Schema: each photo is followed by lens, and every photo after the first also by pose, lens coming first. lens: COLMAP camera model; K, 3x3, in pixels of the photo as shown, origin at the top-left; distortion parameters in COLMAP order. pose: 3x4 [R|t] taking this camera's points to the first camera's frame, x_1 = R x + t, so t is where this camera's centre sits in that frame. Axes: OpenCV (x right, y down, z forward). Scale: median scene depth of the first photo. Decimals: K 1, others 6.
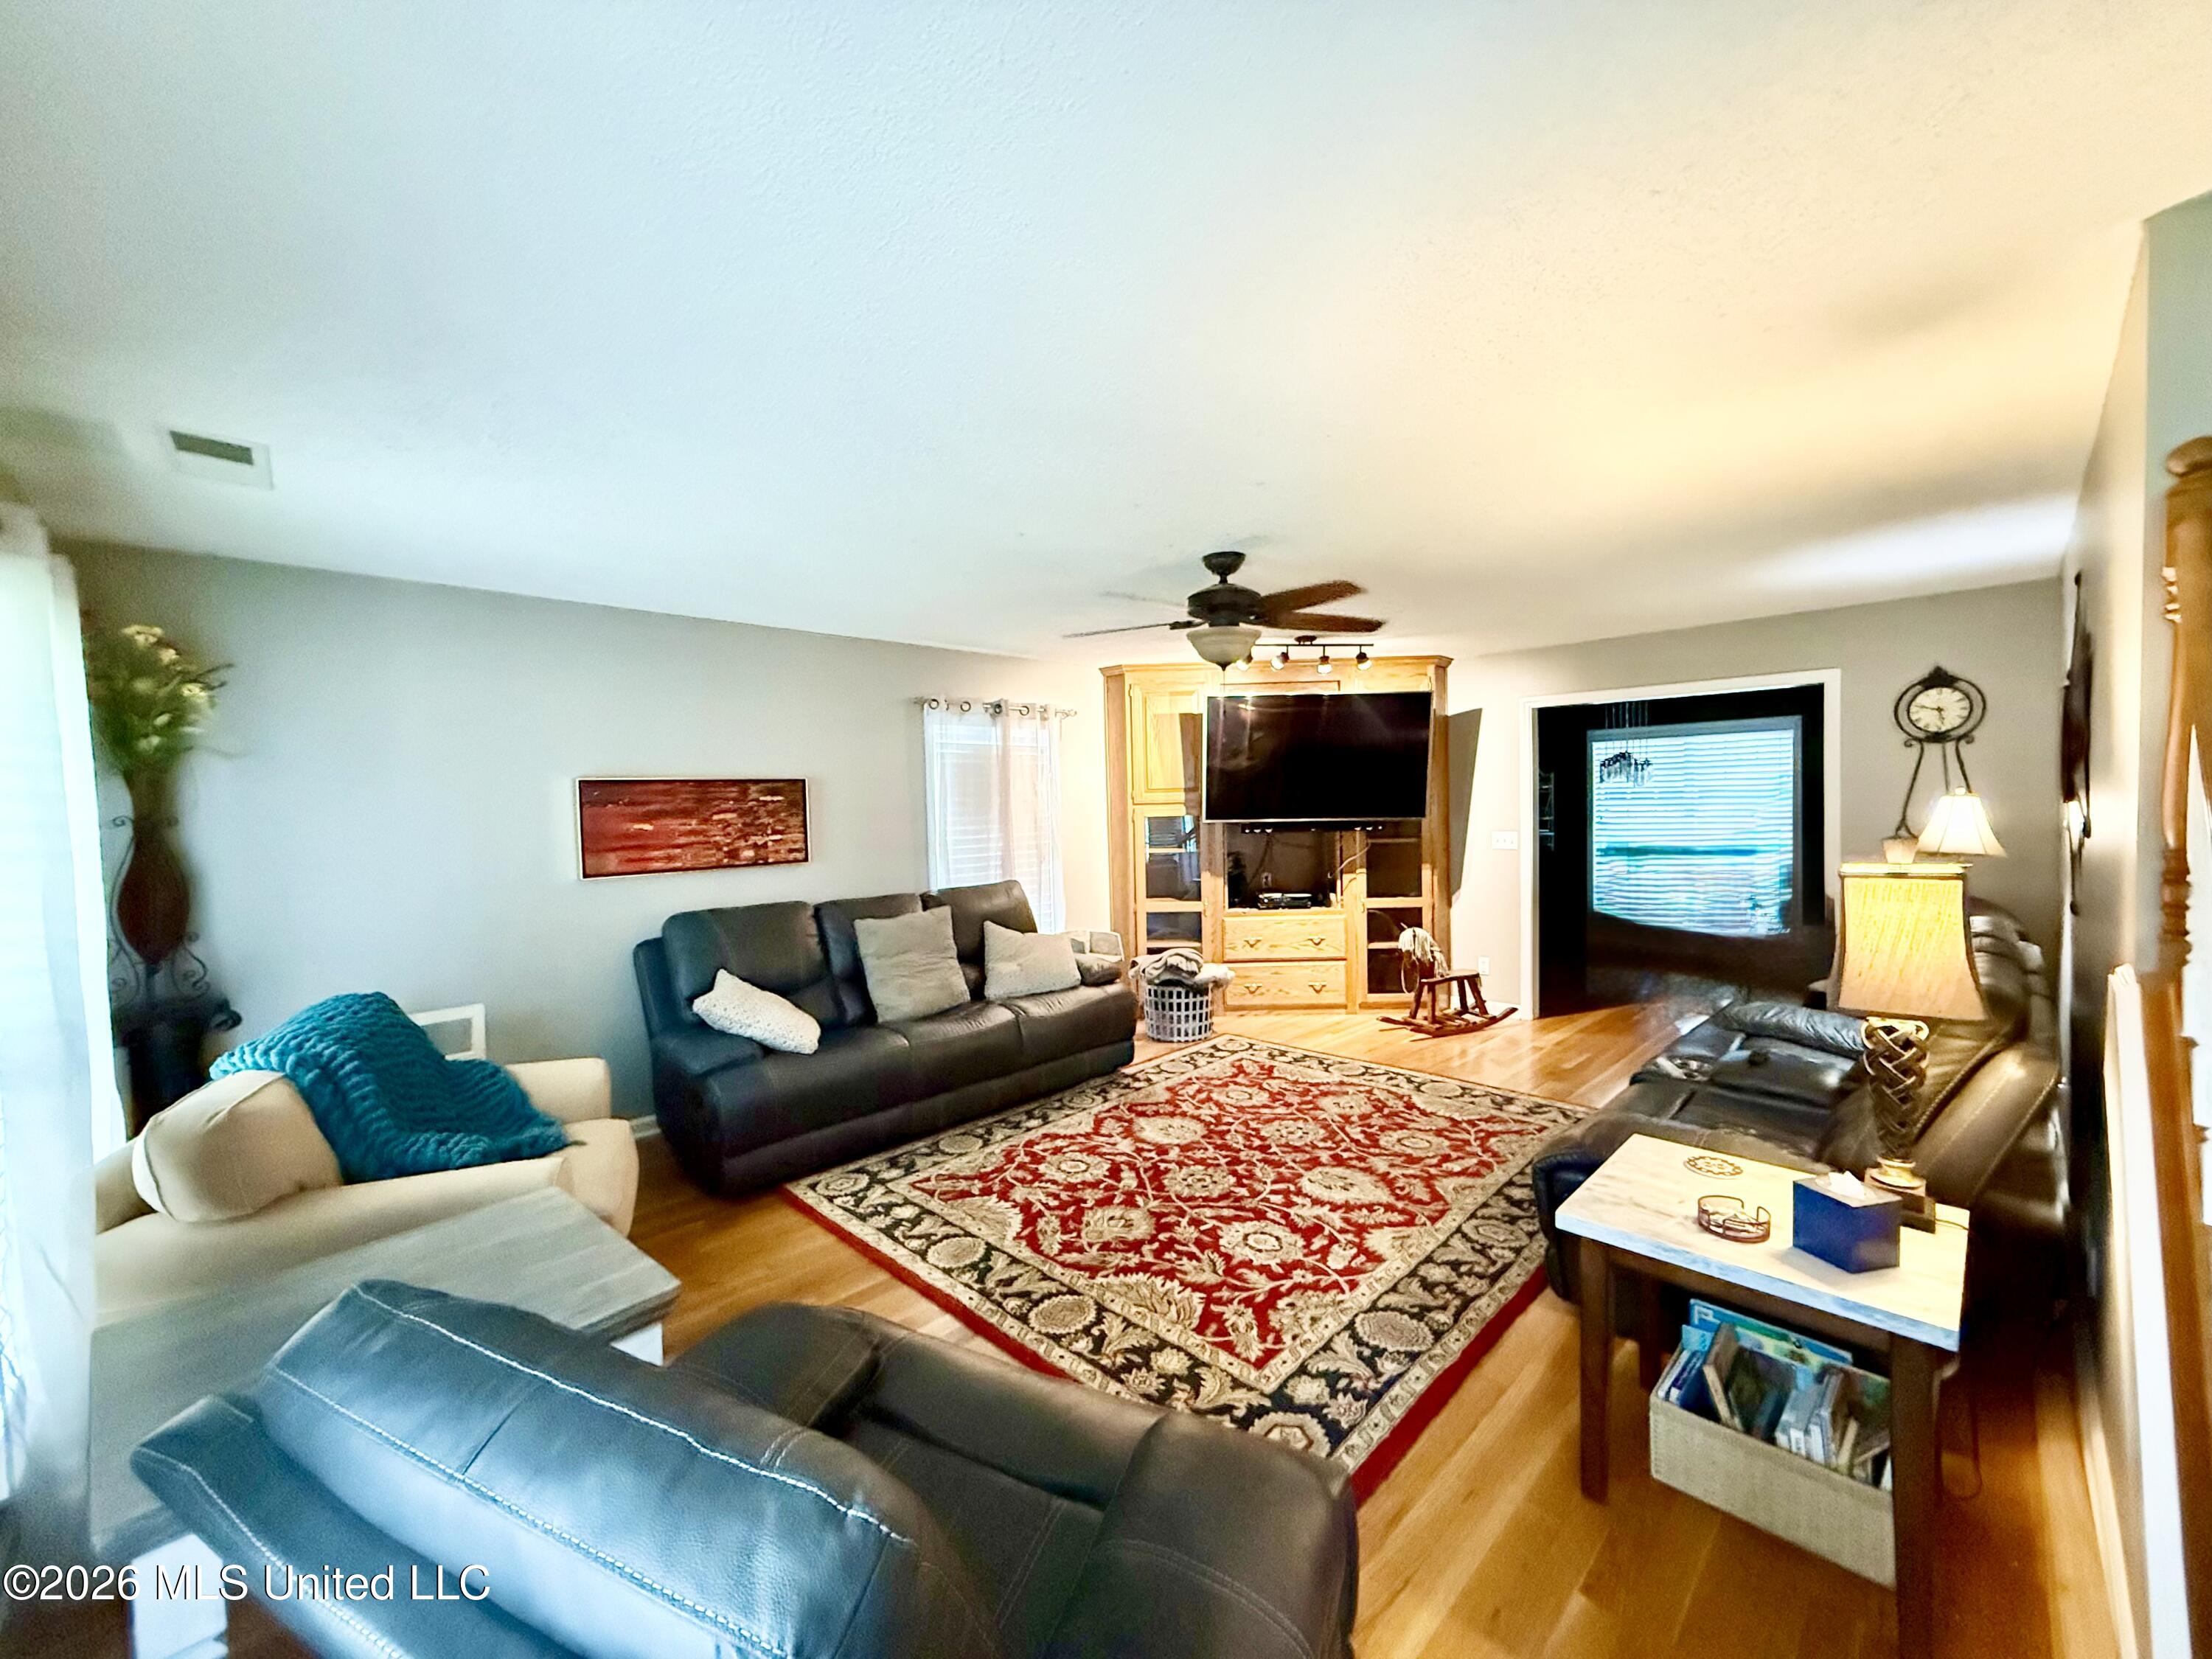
lens RADIAL K [[885.8, 0, 1099.6], [0, 885.8, 829.2], [0, 0, 1]] dist [-0.002127, 0.000118]
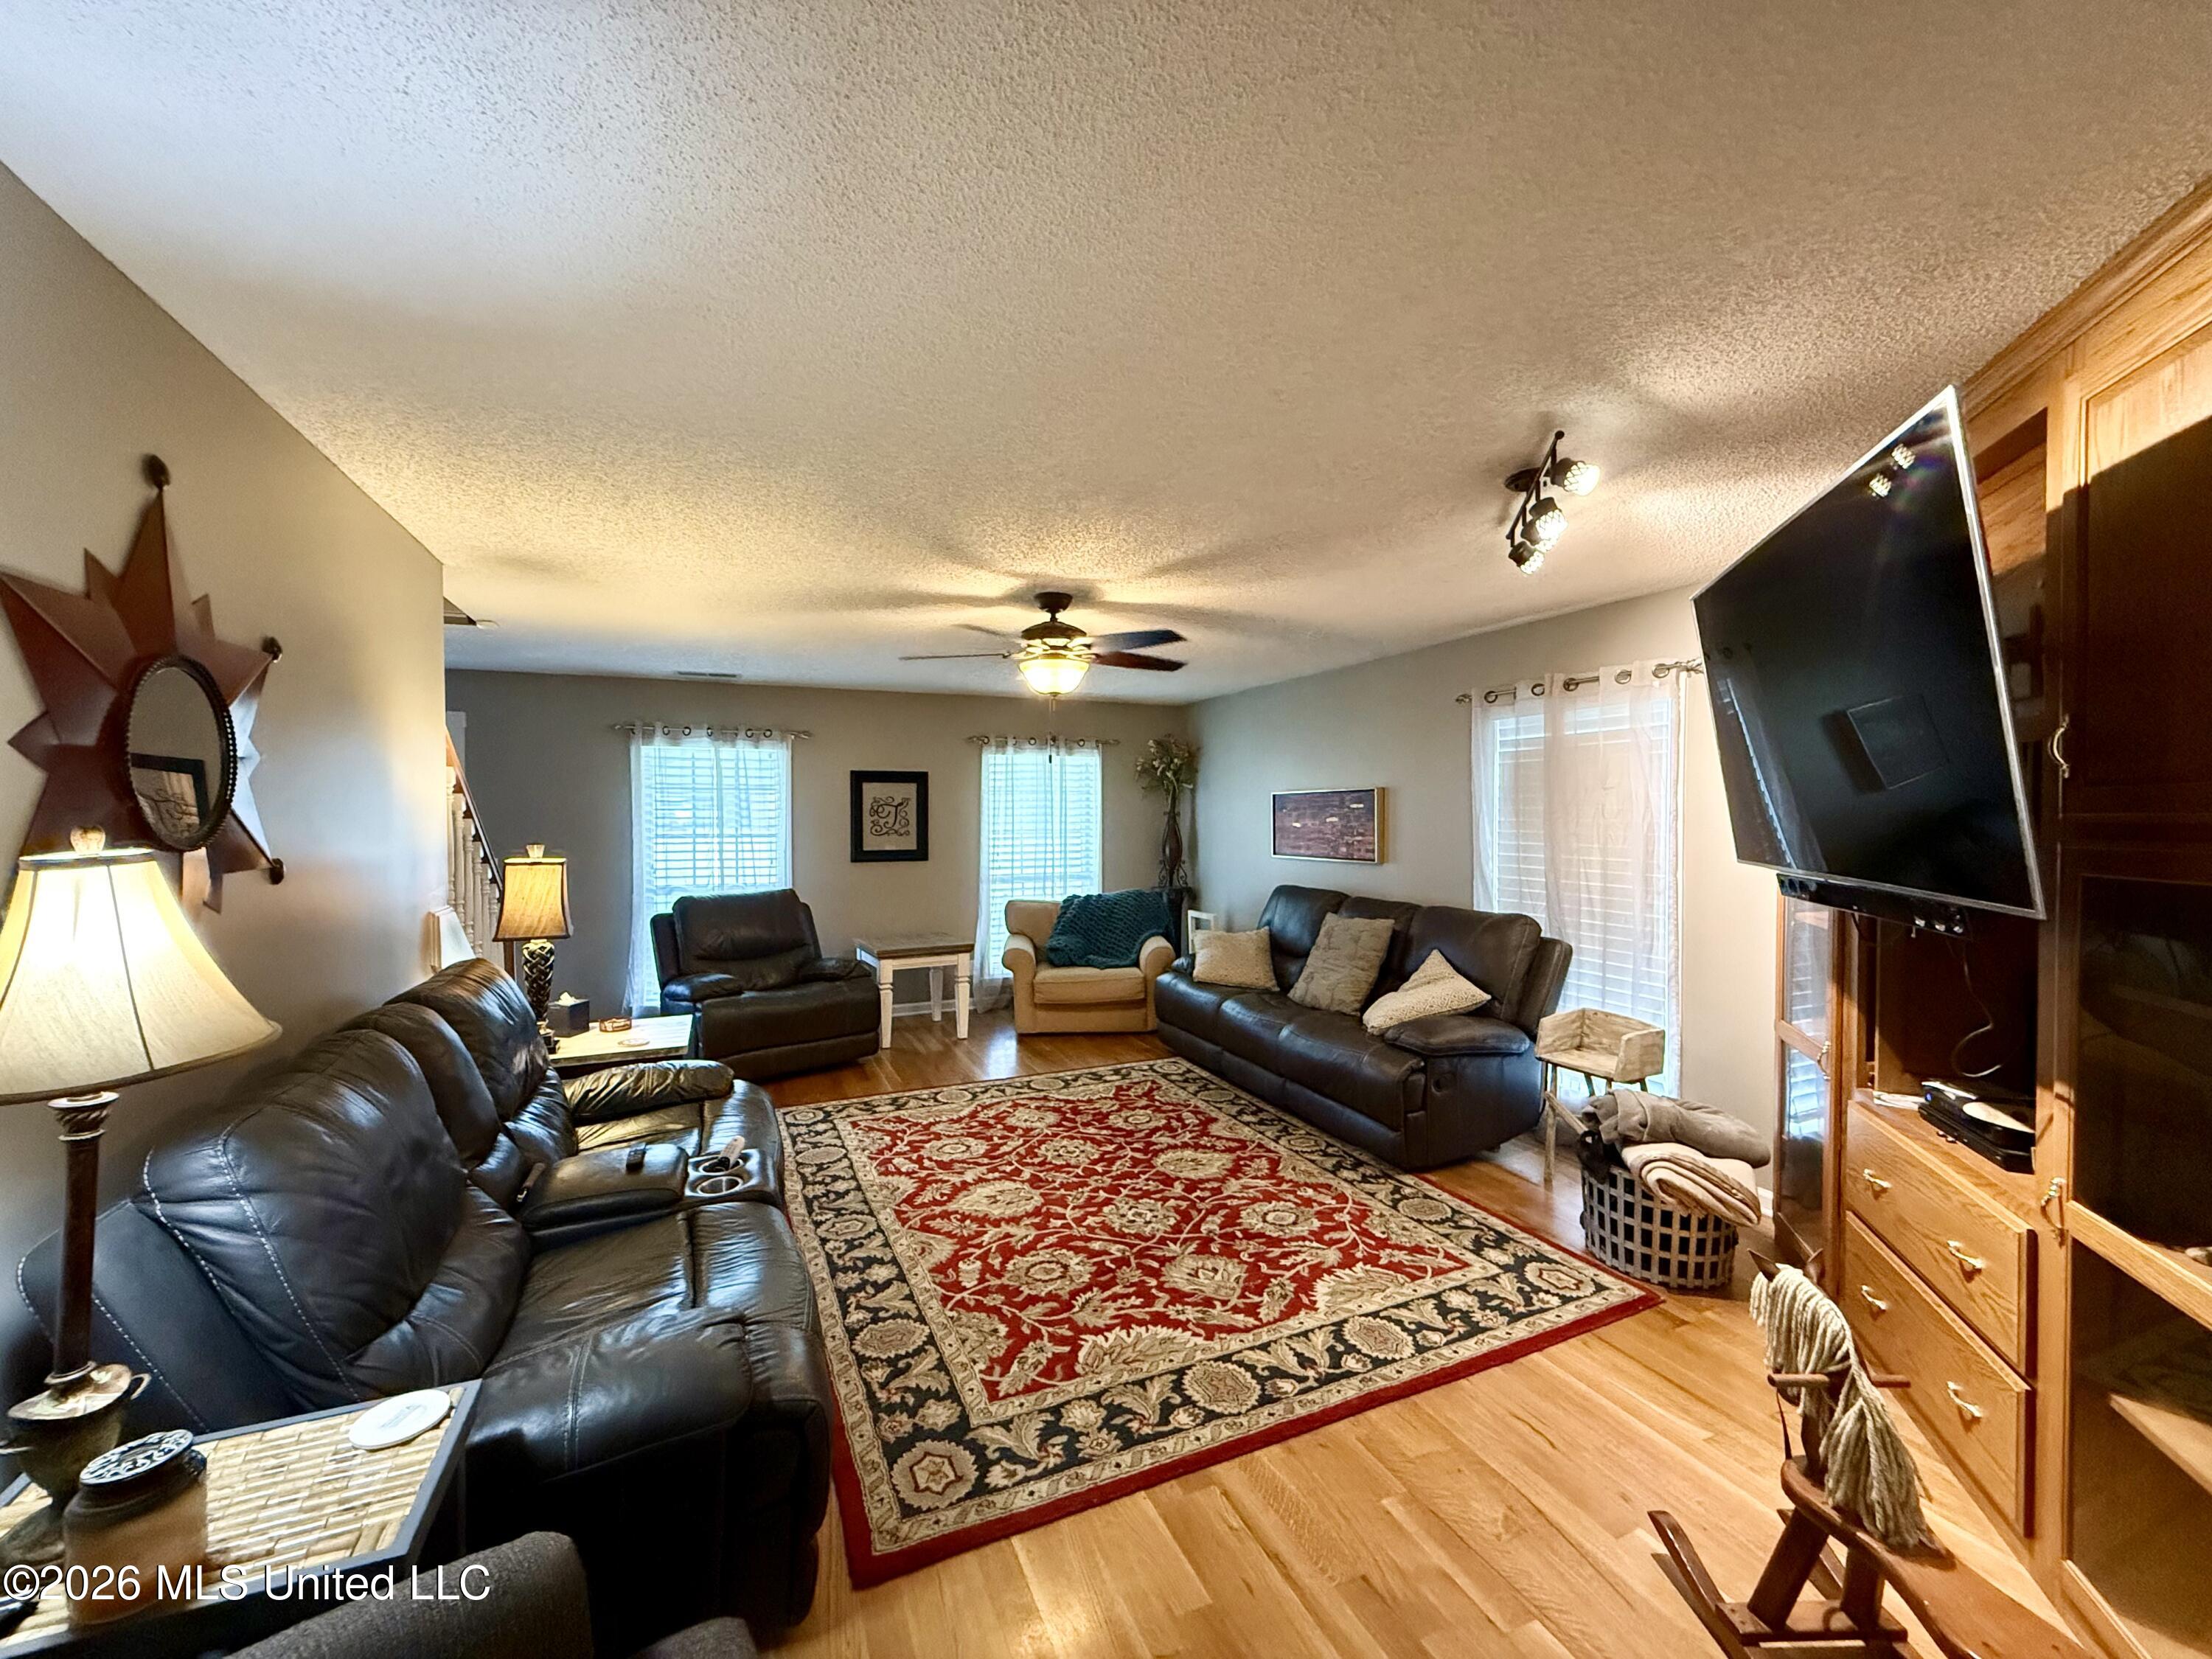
lens RADIAL K [[885.8, 0, 1100.4], [0, 885.8, 823.5], [0, 0, 1]] dist [-0.002127, 0.000118]
pose [[-0.361225, 0.034724, -0.931832, 1.141054], [-0.019413, 0.998810, 0.044746, -0.074729], [0.932276, 0.034253, -0.360121, 1.431782]]
